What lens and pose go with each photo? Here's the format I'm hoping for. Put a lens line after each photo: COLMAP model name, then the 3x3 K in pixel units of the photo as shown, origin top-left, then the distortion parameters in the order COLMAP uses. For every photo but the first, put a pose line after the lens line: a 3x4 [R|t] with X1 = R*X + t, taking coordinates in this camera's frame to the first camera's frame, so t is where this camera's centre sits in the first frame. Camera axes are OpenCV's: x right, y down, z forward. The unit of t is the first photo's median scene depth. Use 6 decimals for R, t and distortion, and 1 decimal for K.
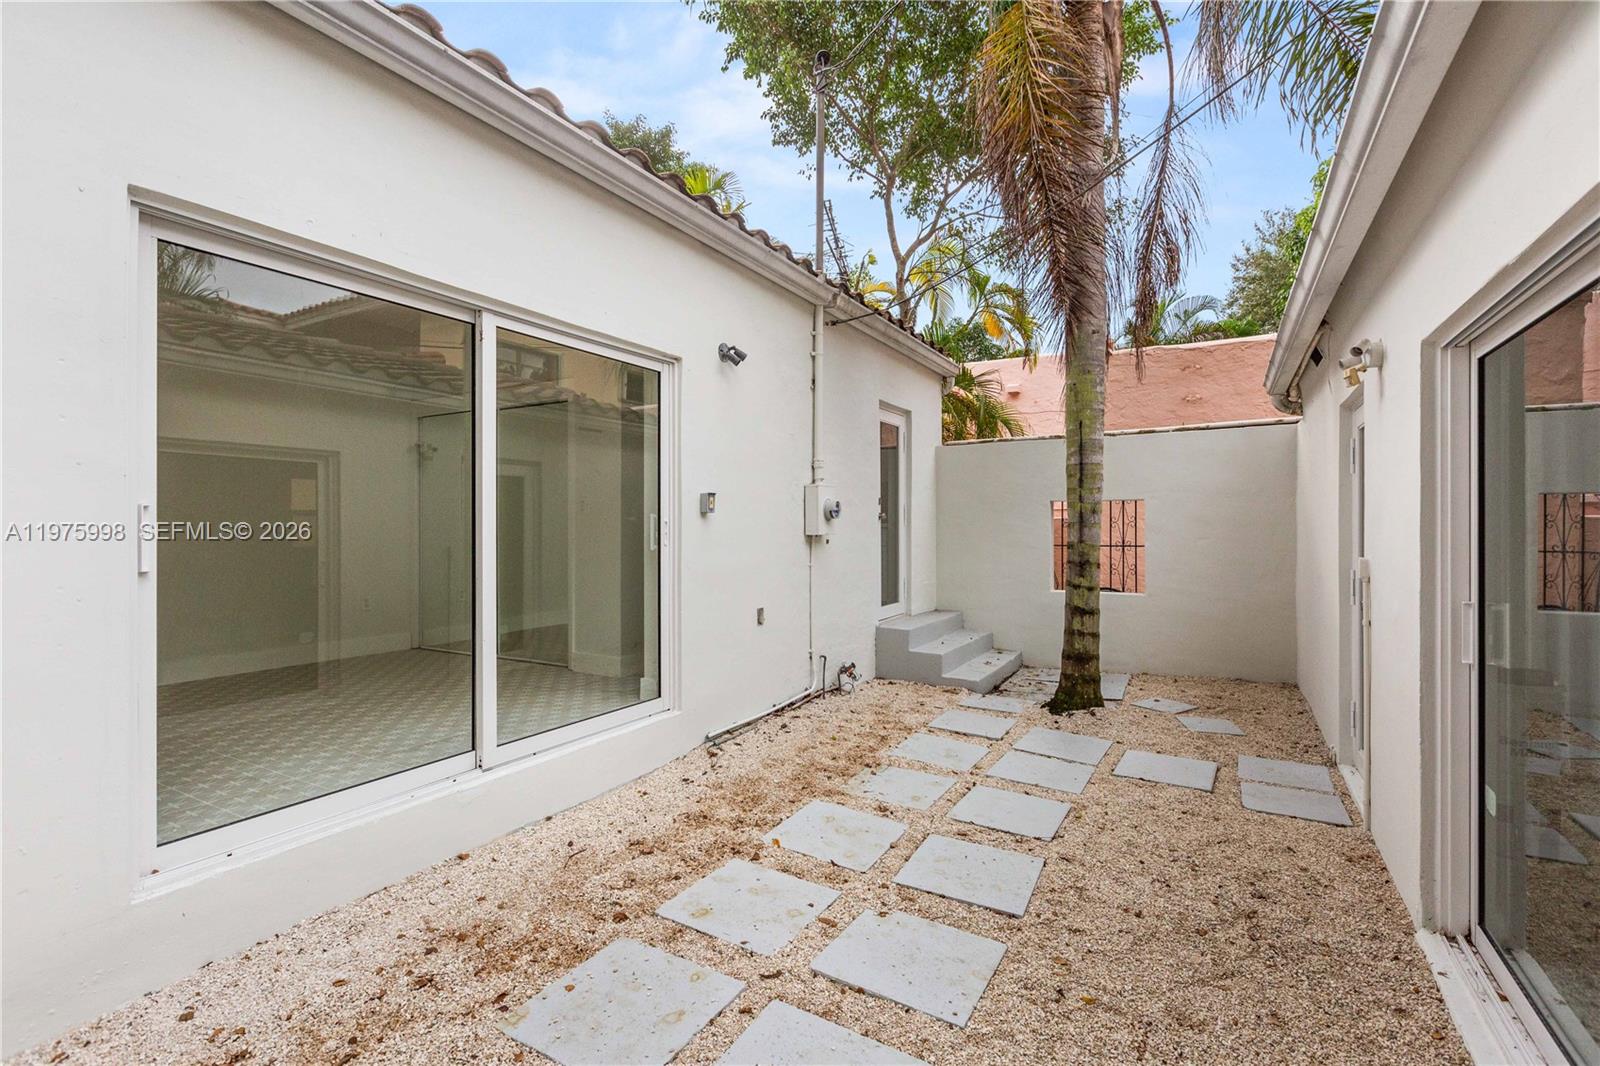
lens RADIAL K [[725.2, 0, 795.7], [0, 725.2, 537.1], [0, 0, 1]] dist [0.001883, 0.000229]
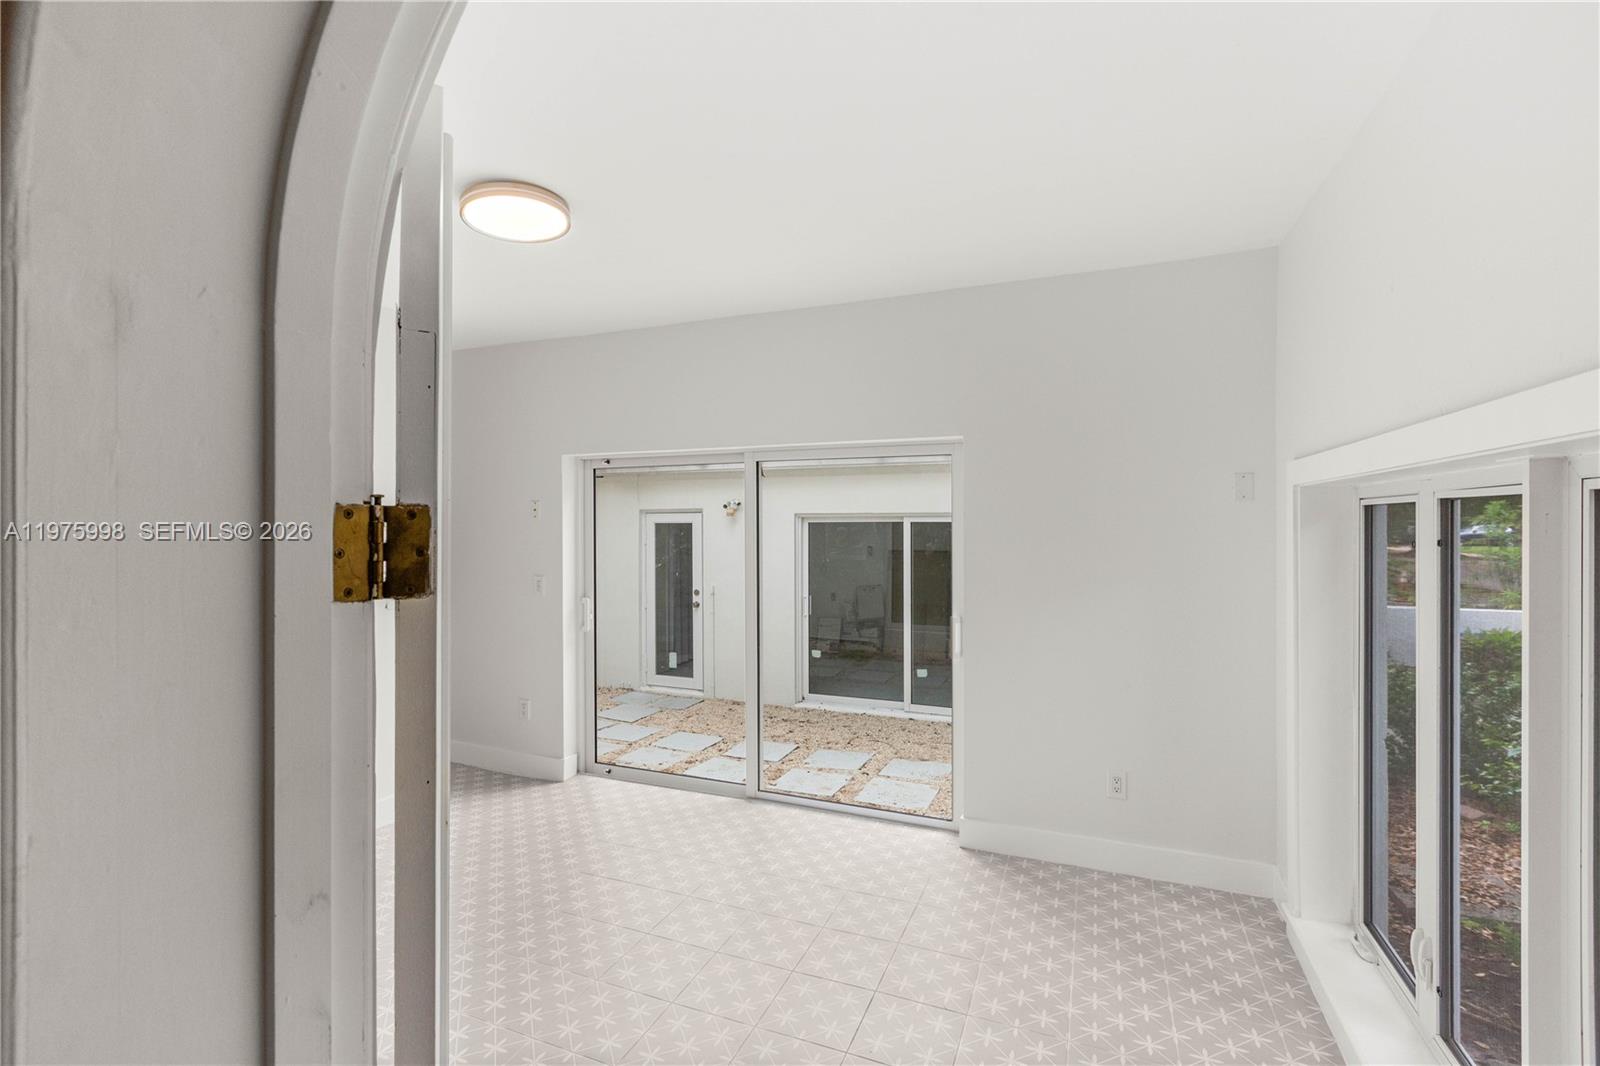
lens RADIAL K [[706.3, 0, 797.6], [0, 706.3, 520.0], [0, 0, 1]] dist [-0.002107, -0.000605]
pose [[-0.114817, 0.005687, 0.993370, -1.505131], [0.018824, 0.999817, -0.003548, -0.168210], [-0.993208, 0.018292, -0.114903, 0.923651]]
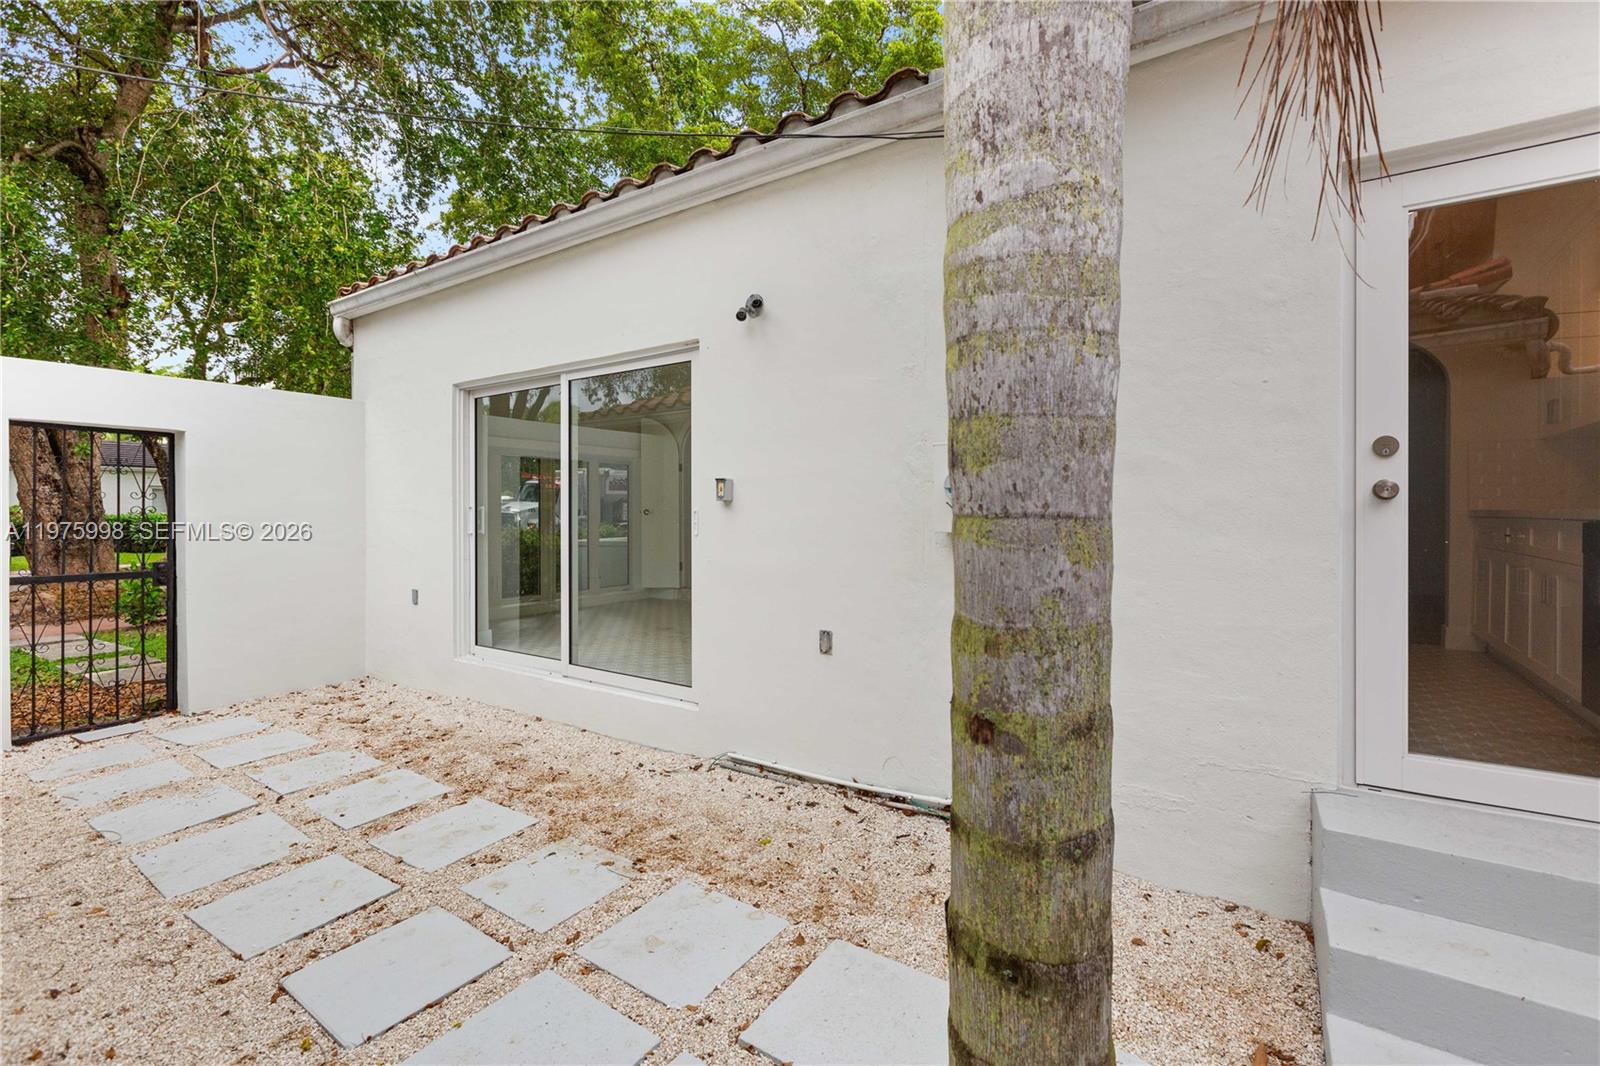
lens RADIAL K [[706.3, 0, 797.6], [0, 706.3, 520.0], [0, 0, 1]] dist [-0.002107, -0.000605]
pose [[-0.066662, 0.011172, -0.997713, 0.879655], [-0.014028, 0.999828, 0.012133, -0.025835], [0.997677, 0.014805, -0.066494, 1.378693]]
